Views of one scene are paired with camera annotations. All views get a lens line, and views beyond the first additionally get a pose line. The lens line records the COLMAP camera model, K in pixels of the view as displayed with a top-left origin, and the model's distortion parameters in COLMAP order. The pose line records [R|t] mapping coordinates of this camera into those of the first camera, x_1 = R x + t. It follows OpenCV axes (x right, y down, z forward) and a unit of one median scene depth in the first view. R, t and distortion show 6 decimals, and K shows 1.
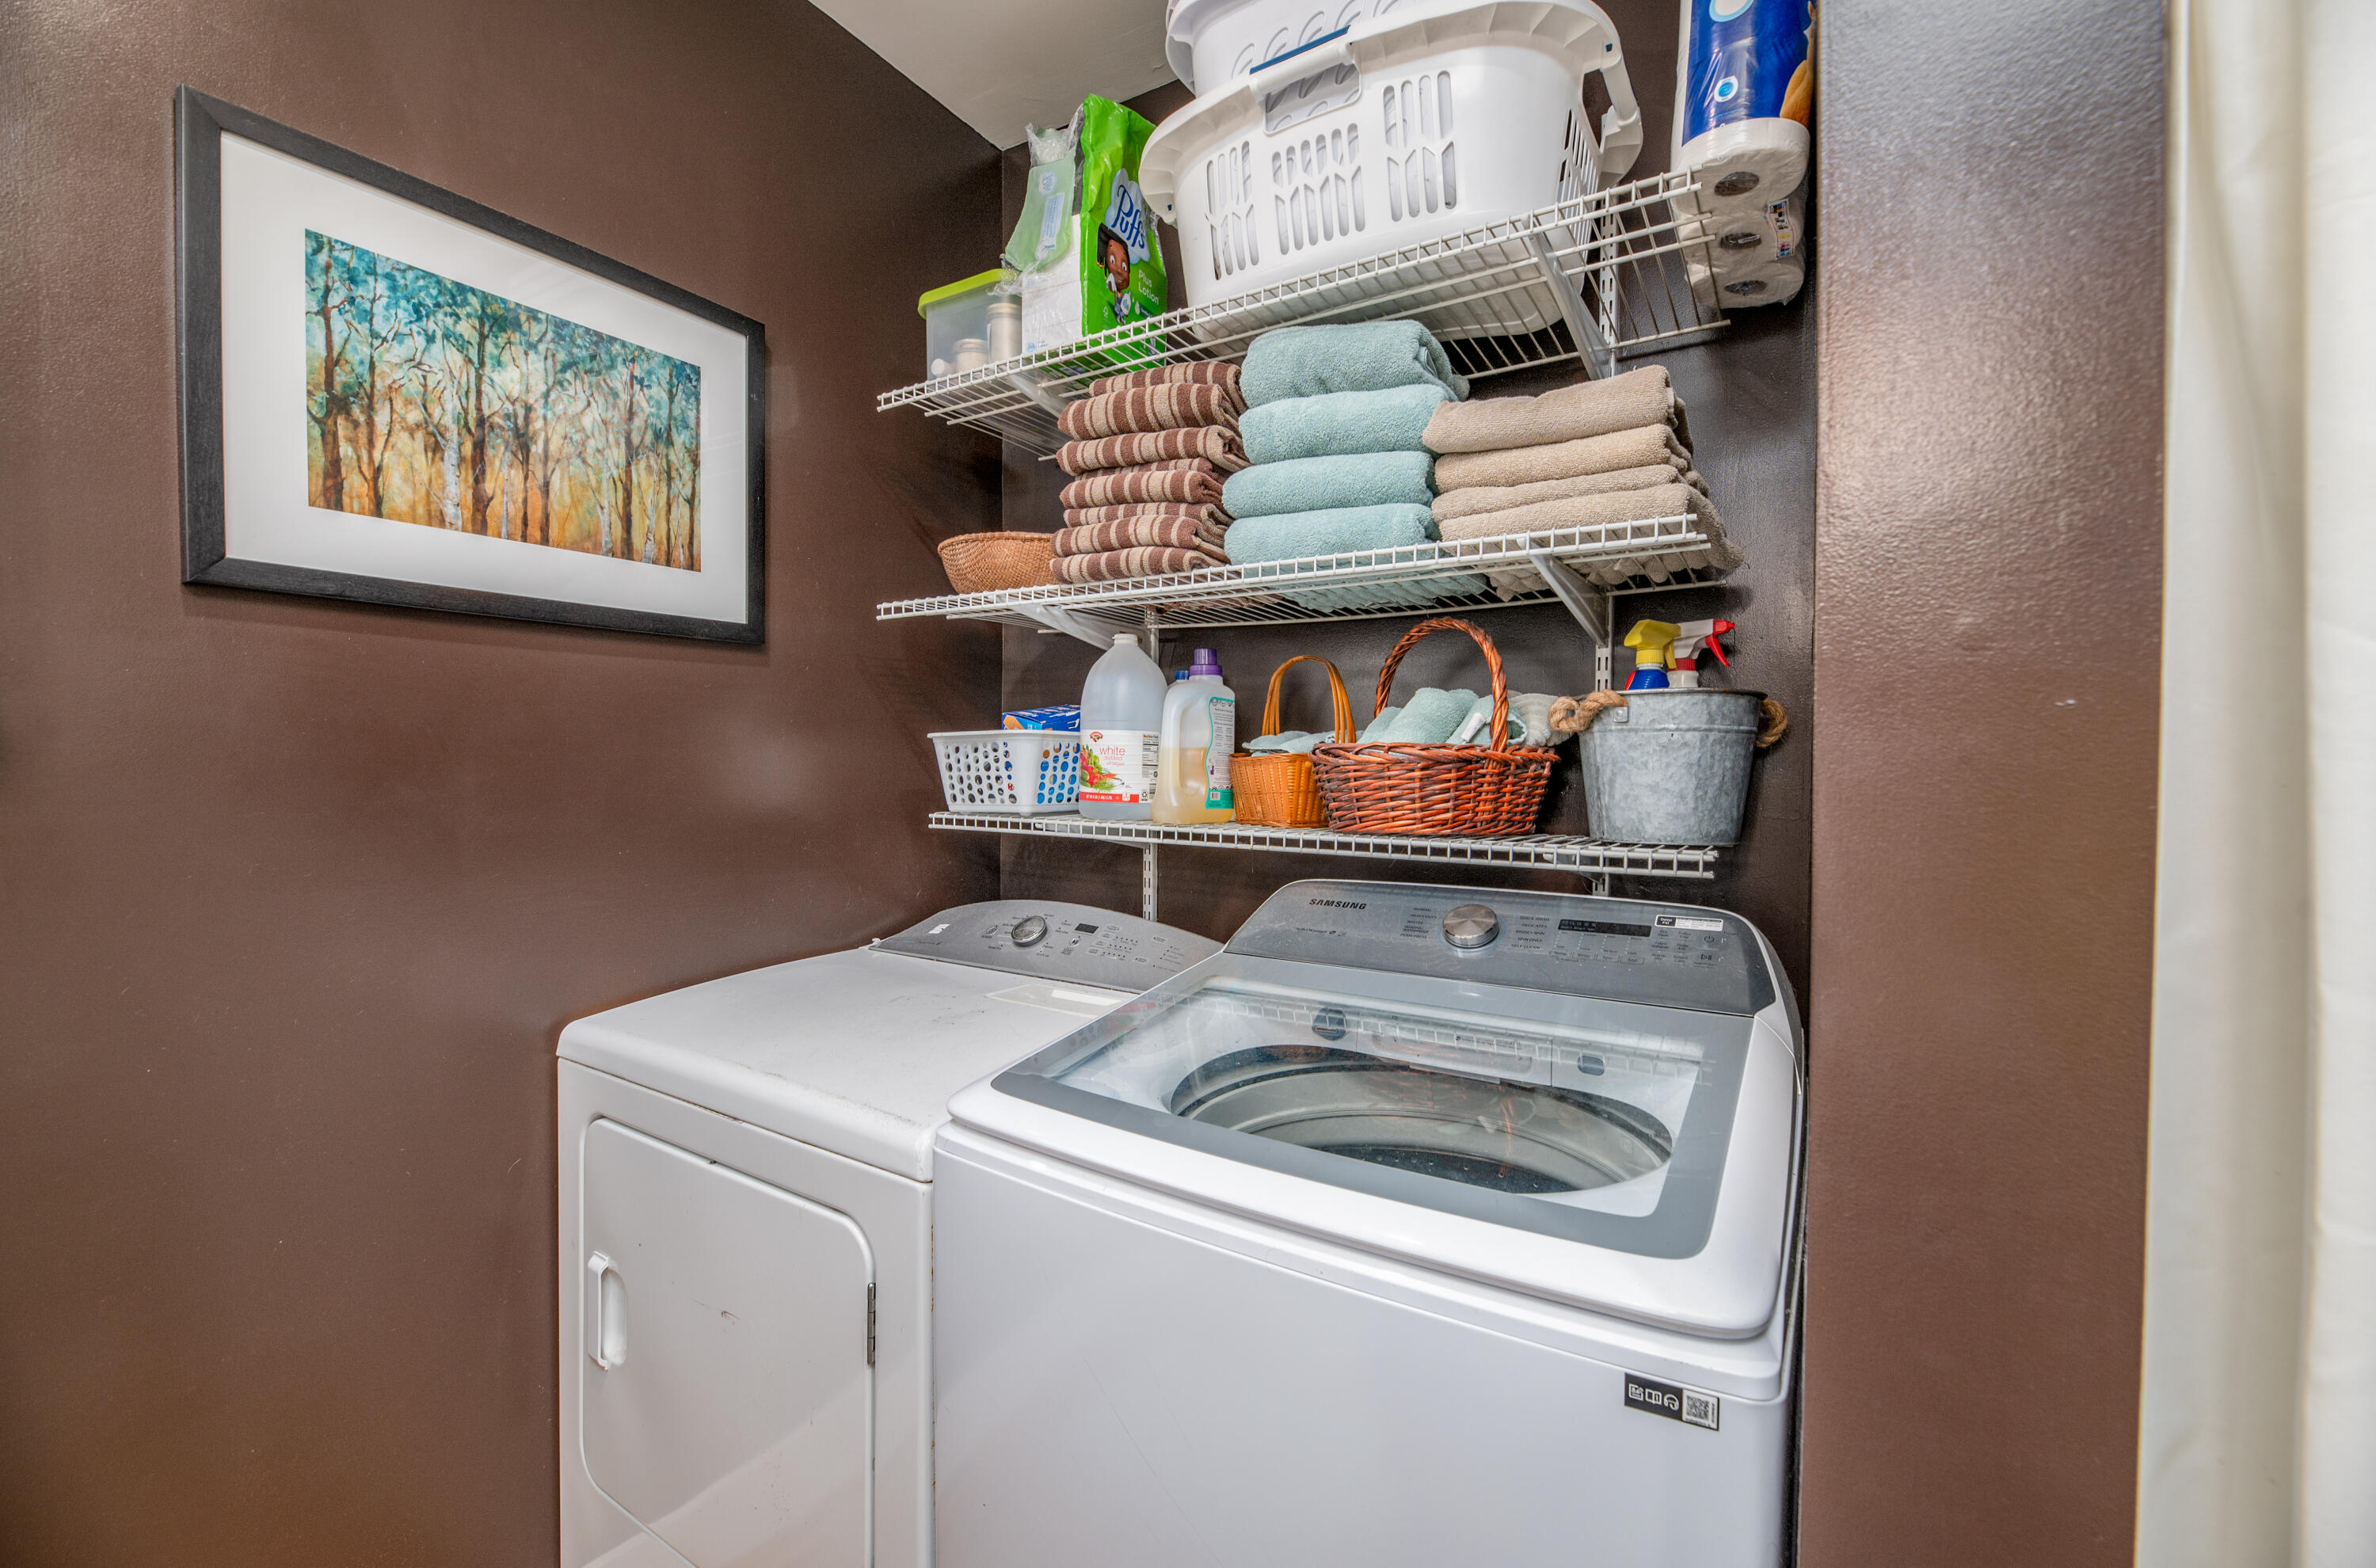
lens RADIAL K [[979.8, 0, 1207.9], [0, 979.8, 790.4], [0, 0, 1]] dist [-0.002314, -0.003206]
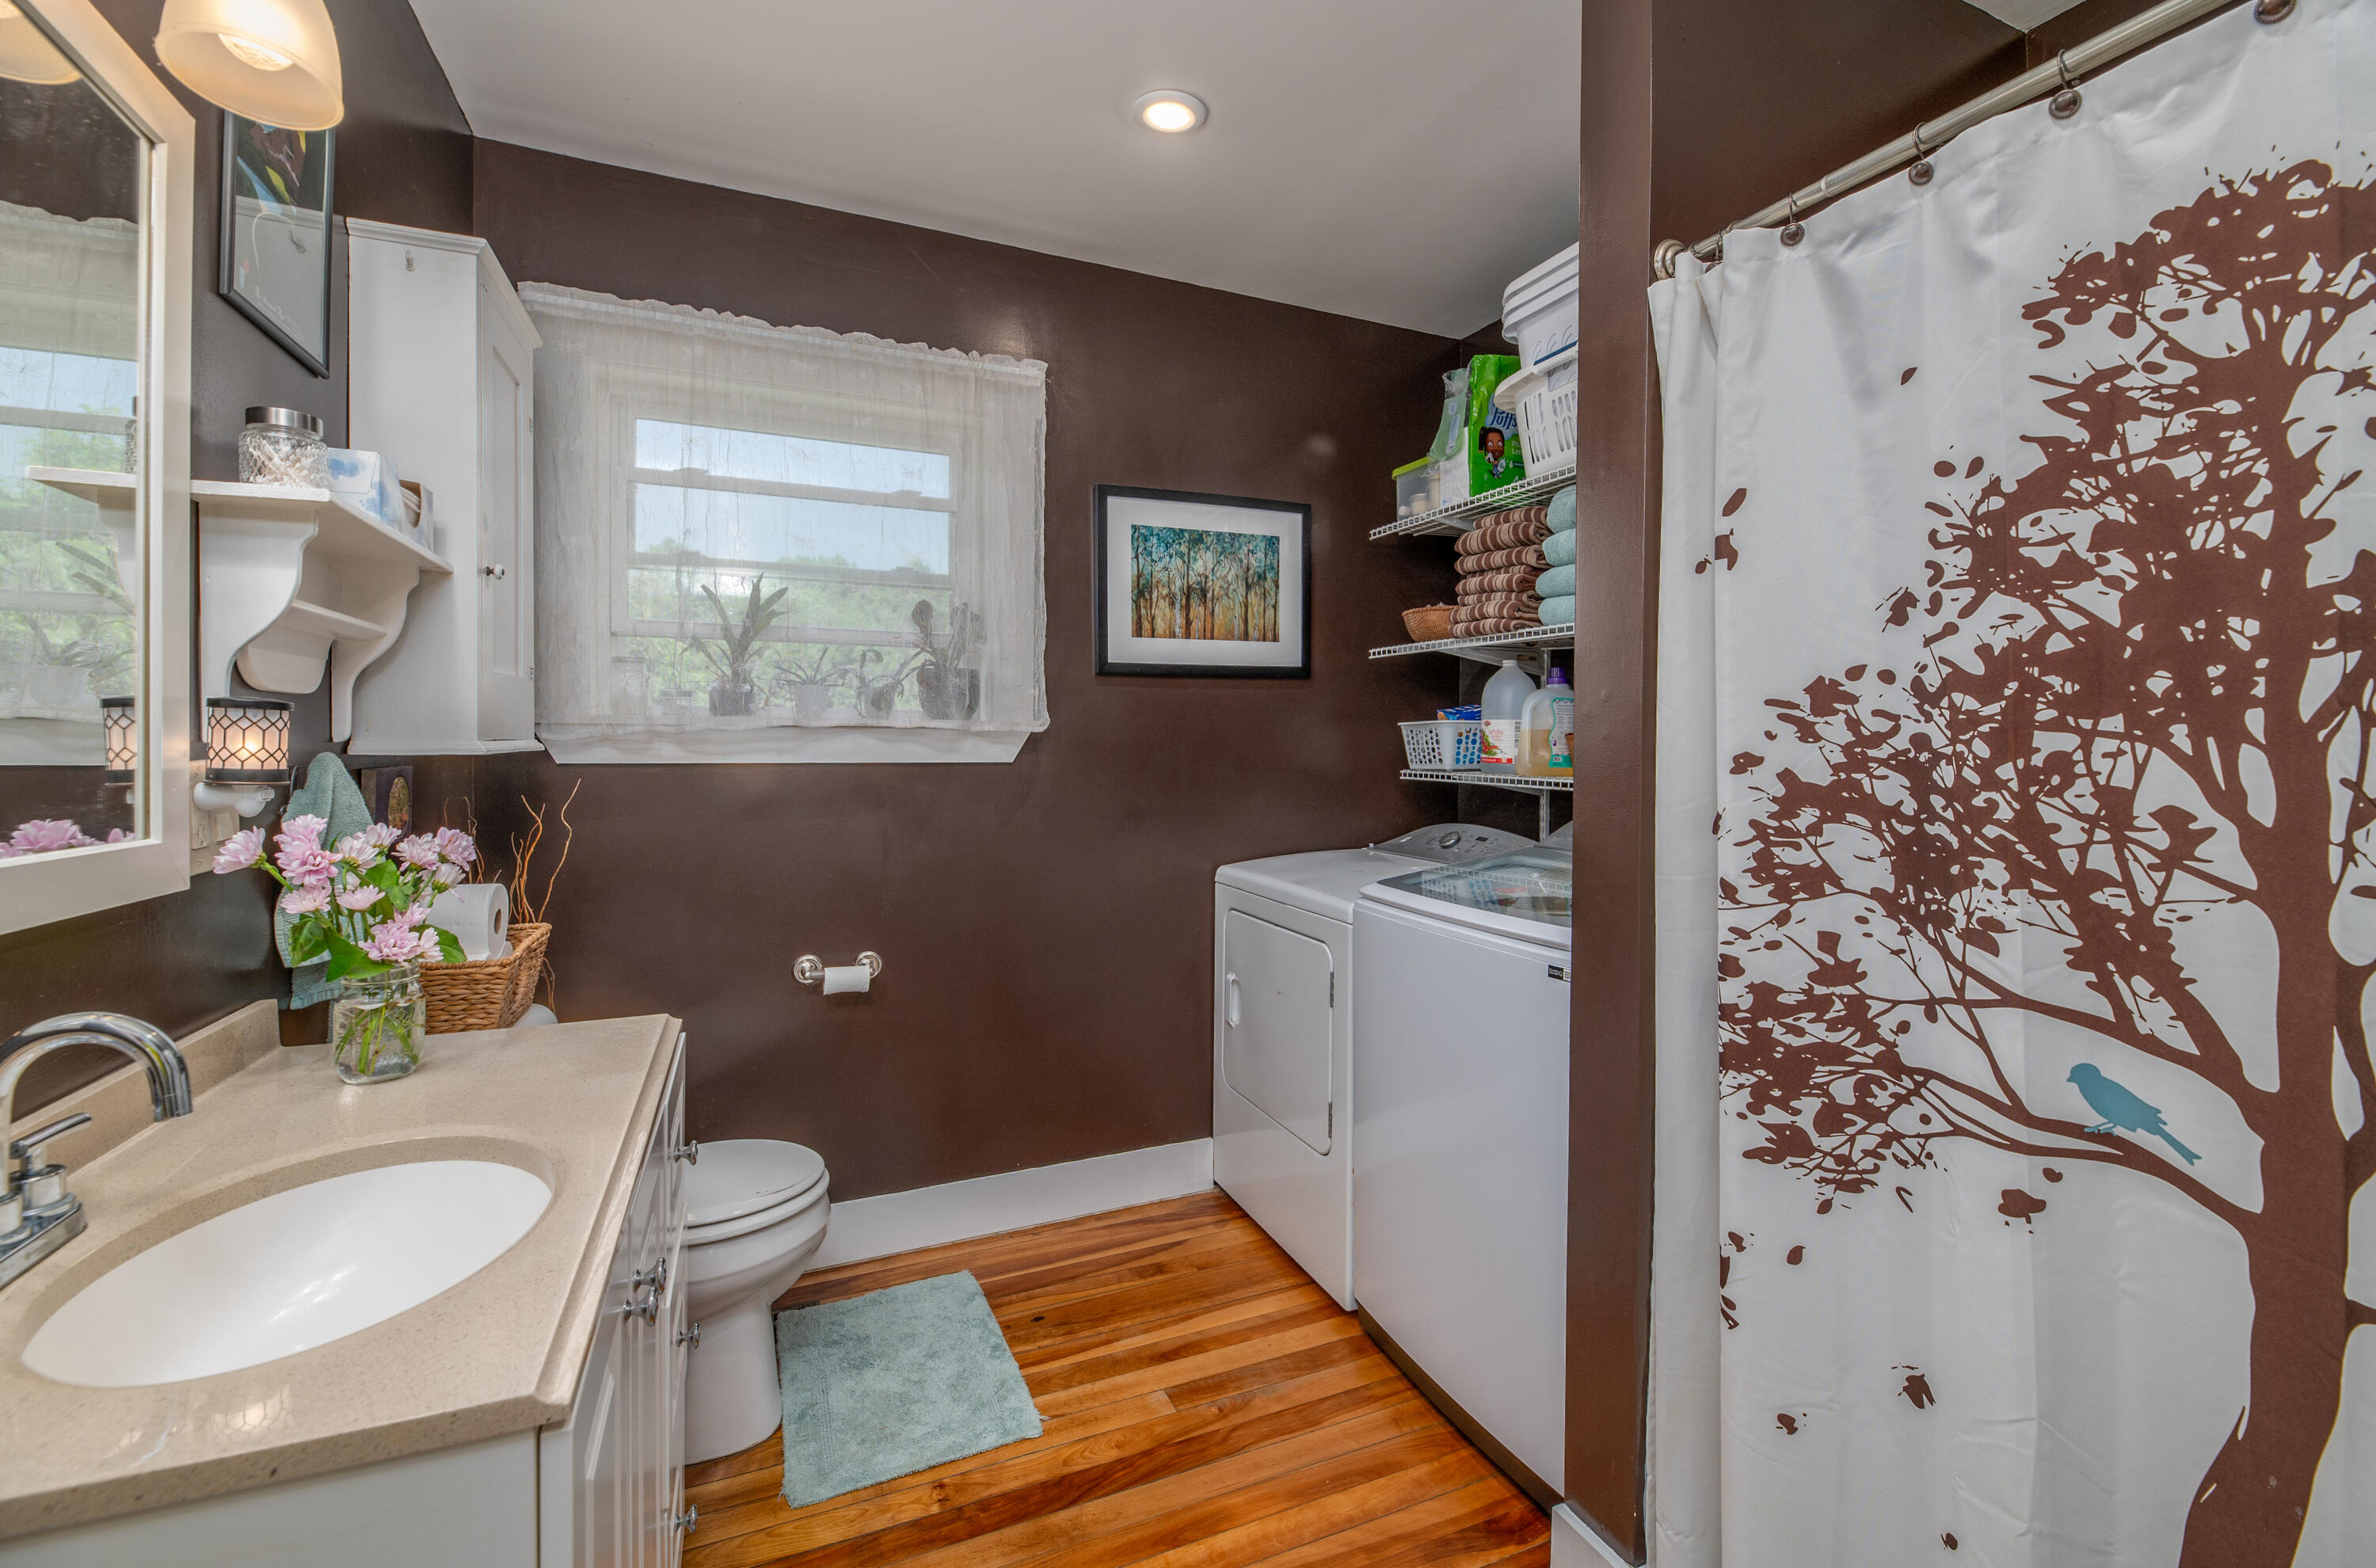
lens RADIAL K [[979.8, 0, 1191.9], [0, 979.8, 745.7], [0, 0, 1]] dist [-0.002314, -0.003206]
pose [[0.821026, -0.004440, -0.570873, 0.458101], [-0.008233, 0.999774, -0.019616, 0.021097], [0.570831, 0.020805, 0.820804, -0.703584]]
